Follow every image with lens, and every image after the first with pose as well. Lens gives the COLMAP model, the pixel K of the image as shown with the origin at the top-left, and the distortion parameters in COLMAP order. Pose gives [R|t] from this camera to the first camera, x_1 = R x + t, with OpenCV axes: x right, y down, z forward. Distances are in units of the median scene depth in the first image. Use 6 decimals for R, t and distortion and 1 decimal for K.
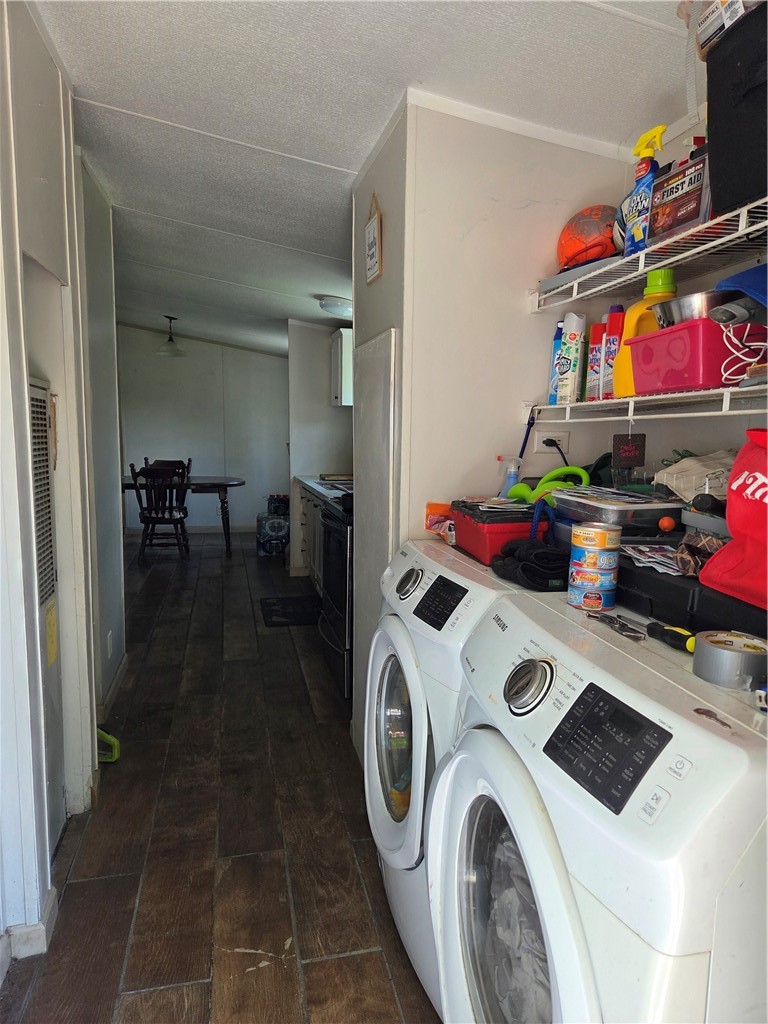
lens RADIAL K [[687.2, 0, 383.4], [0, 687.2, 512.7], [0, 0, 1]] dist [0.001863, -0.002558]
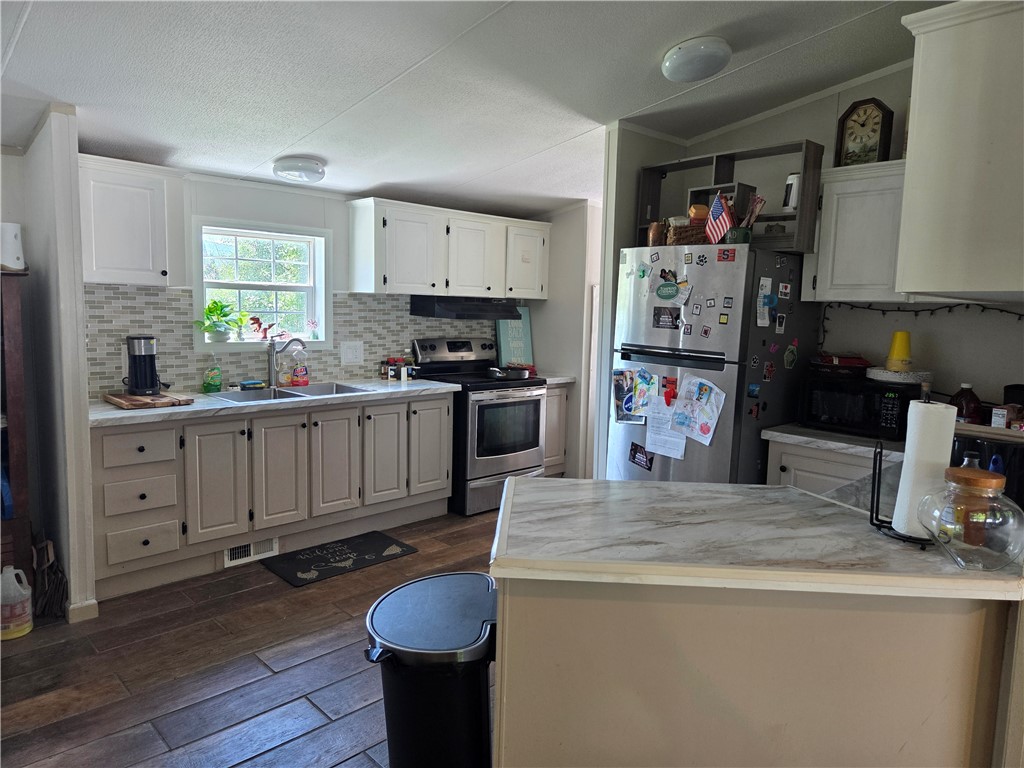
lens RADIAL K [[687.2, 0, 512.3], [0, 687.2, 381.6], [0, 0, 1]] dist [0.001863, -0.002558]
pose [[-0.528160, -0.121195, 0.840451, -0.911680], [0.070767, 0.980037, 0.185795, -0.192001], [-0.846191, 0.157606, -0.509040, 1.280376]]
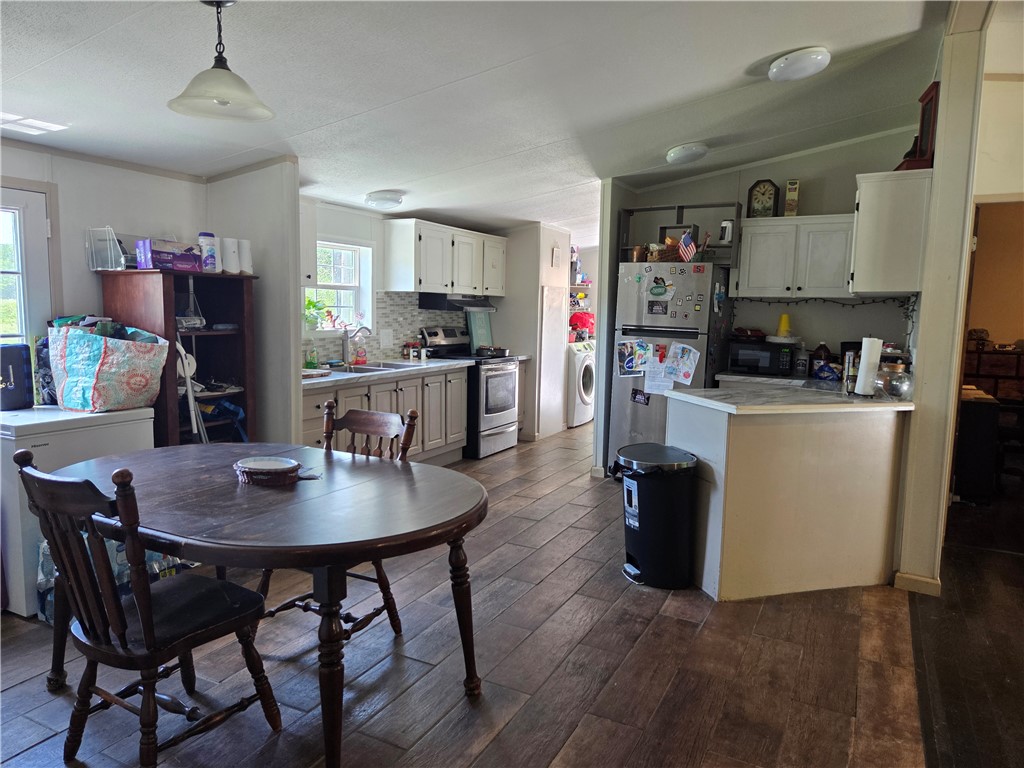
lens RADIAL K [[687.2, 0, 510.8], [0, 687.2, 385.7], [0, 0, 1]] dist [0.001863, -0.002558]
pose [[-0.767747, -0.101582, 0.632650, -0.931329], [0.047348, 0.975660, 0.214116, -0.234519], [-0.639002, 0.194342, -0.744250, 1.721872]]
